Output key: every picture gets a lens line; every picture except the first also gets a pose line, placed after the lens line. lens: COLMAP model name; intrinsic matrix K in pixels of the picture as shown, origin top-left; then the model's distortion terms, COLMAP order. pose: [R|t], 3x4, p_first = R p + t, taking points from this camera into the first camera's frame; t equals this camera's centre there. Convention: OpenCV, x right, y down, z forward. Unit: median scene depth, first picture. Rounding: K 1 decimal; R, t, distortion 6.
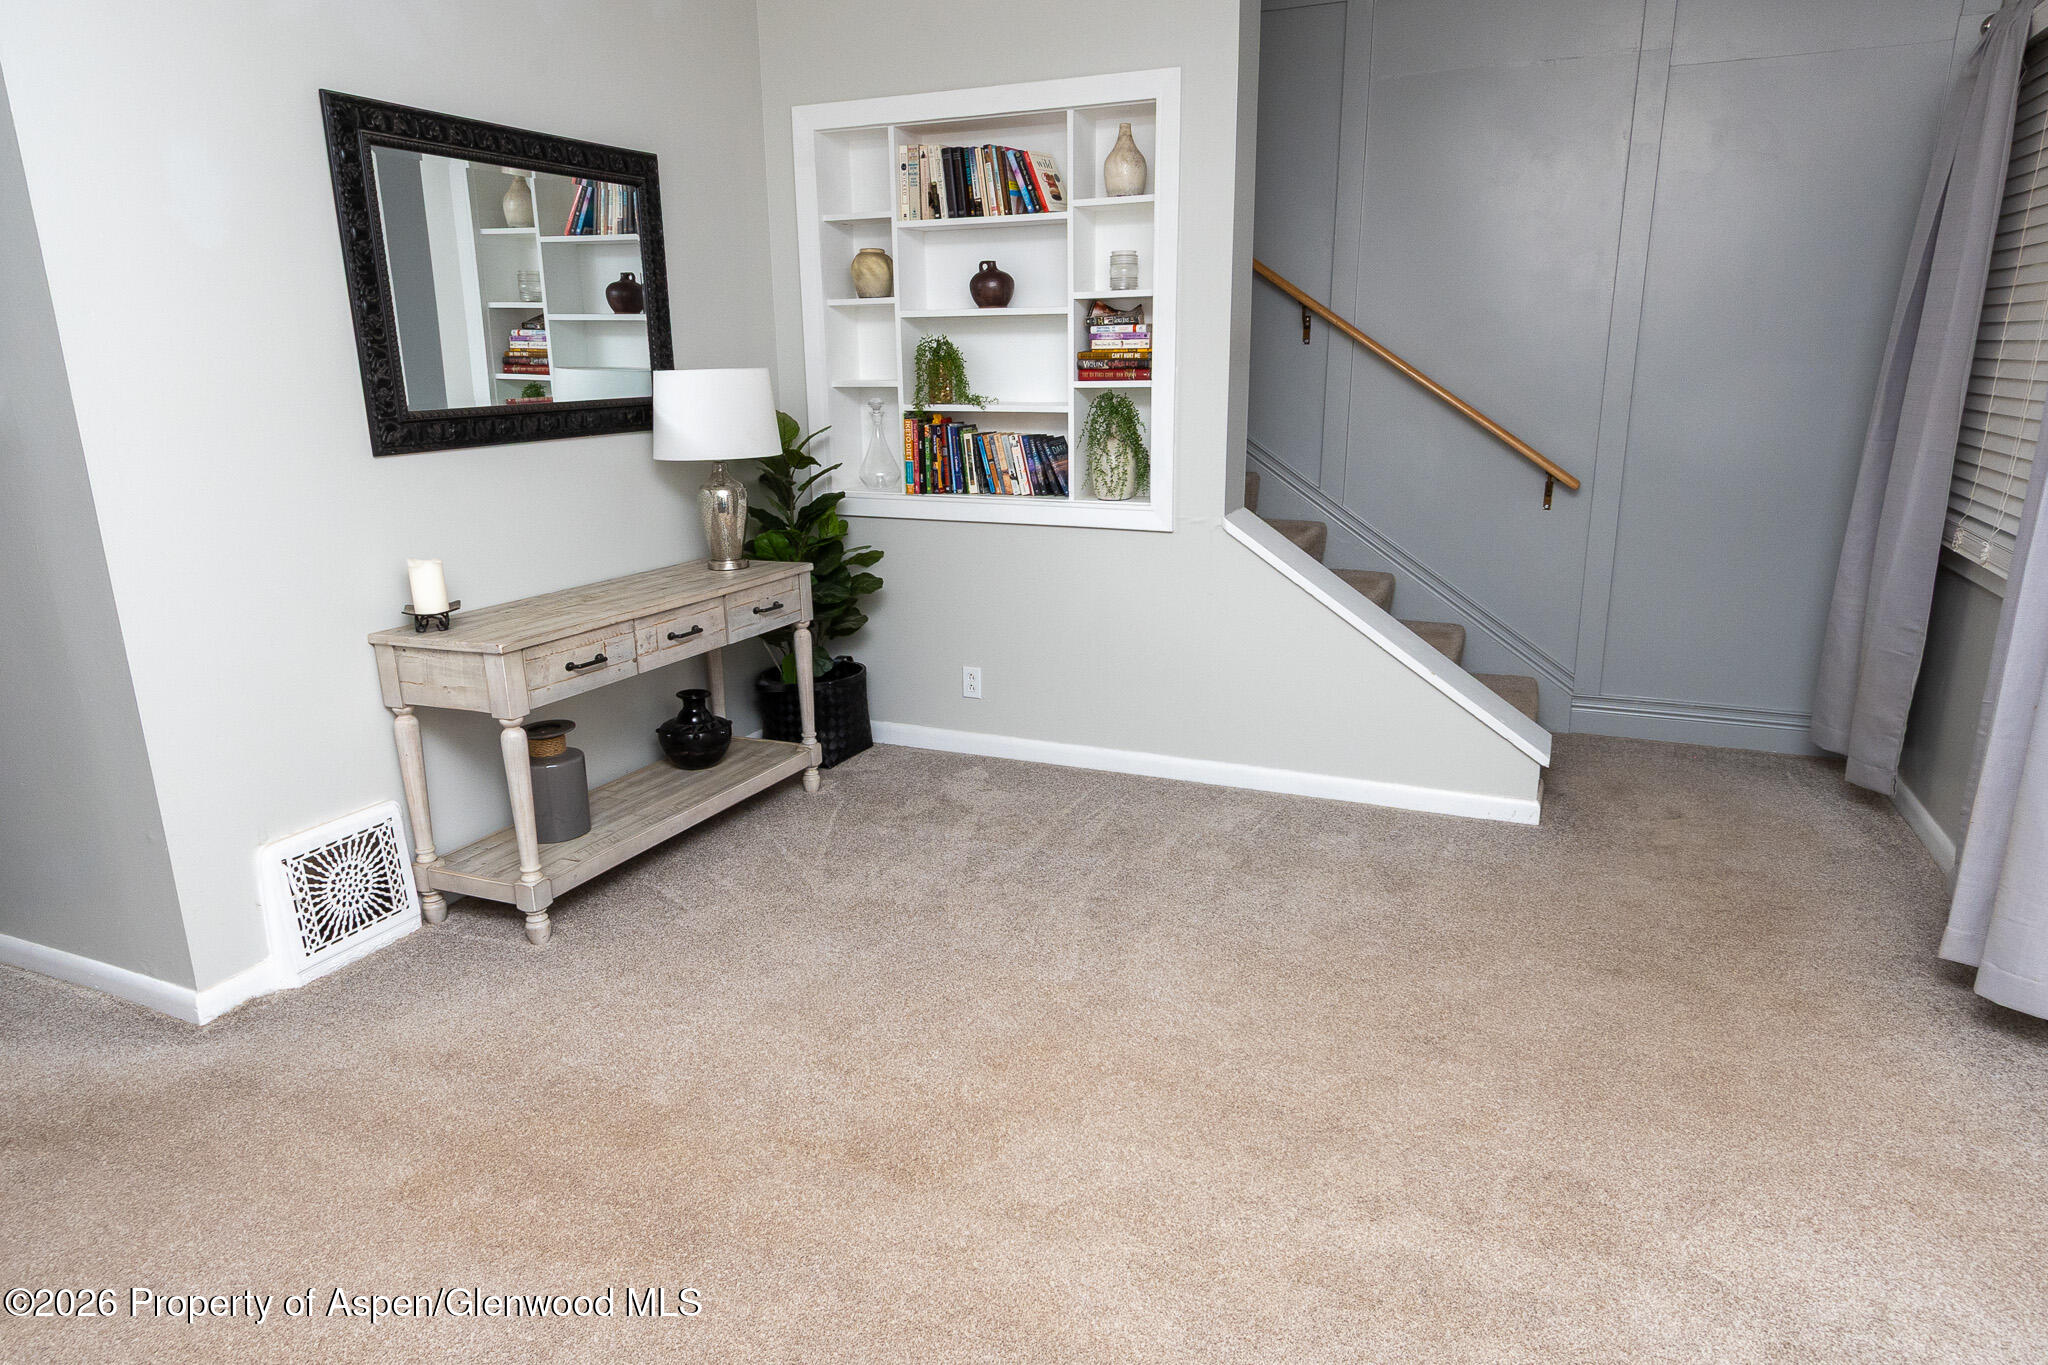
lens RADIAL K [[1246.8, 0, 1009.4], [0, 1246.8, 673.6], [0, 0, 1]] dist [0.008539, -0.004064]
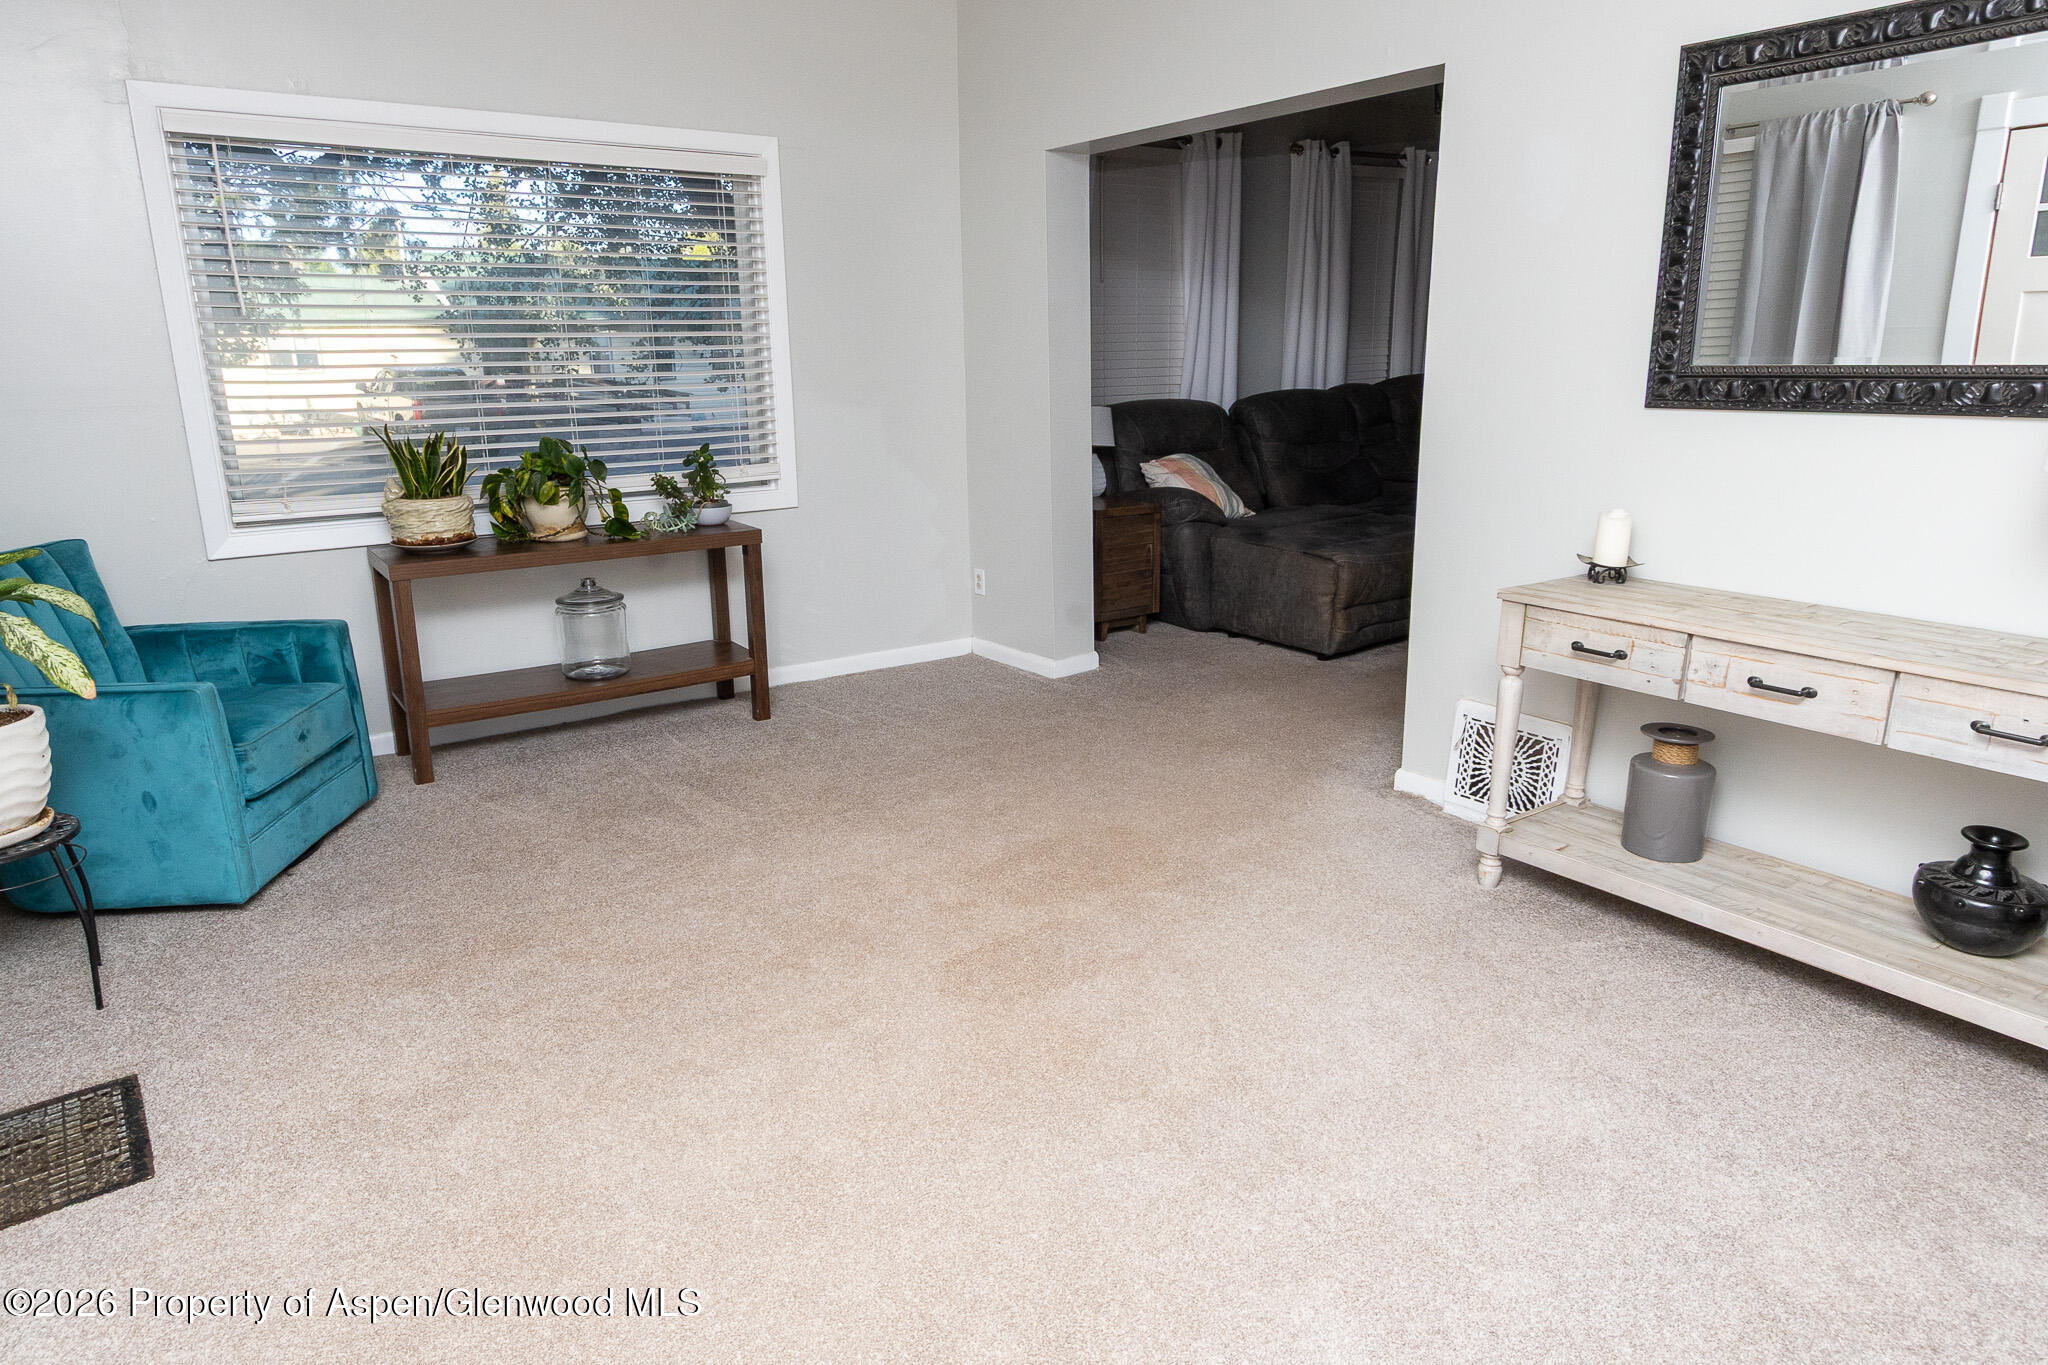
lens RADIAL K [[1246.8, 0, 1009.4], [0, 1246.8, 673.6], [0, 0, 1]] dist [0.008539, -0.004064]
pose [[-0.493718, 0.246013, -0.834098, 0.639190], [-0.192696, 0.904357, 0.380797, -0.260104], [0.848004, 0.348734, -0.399092, 1.019874]]
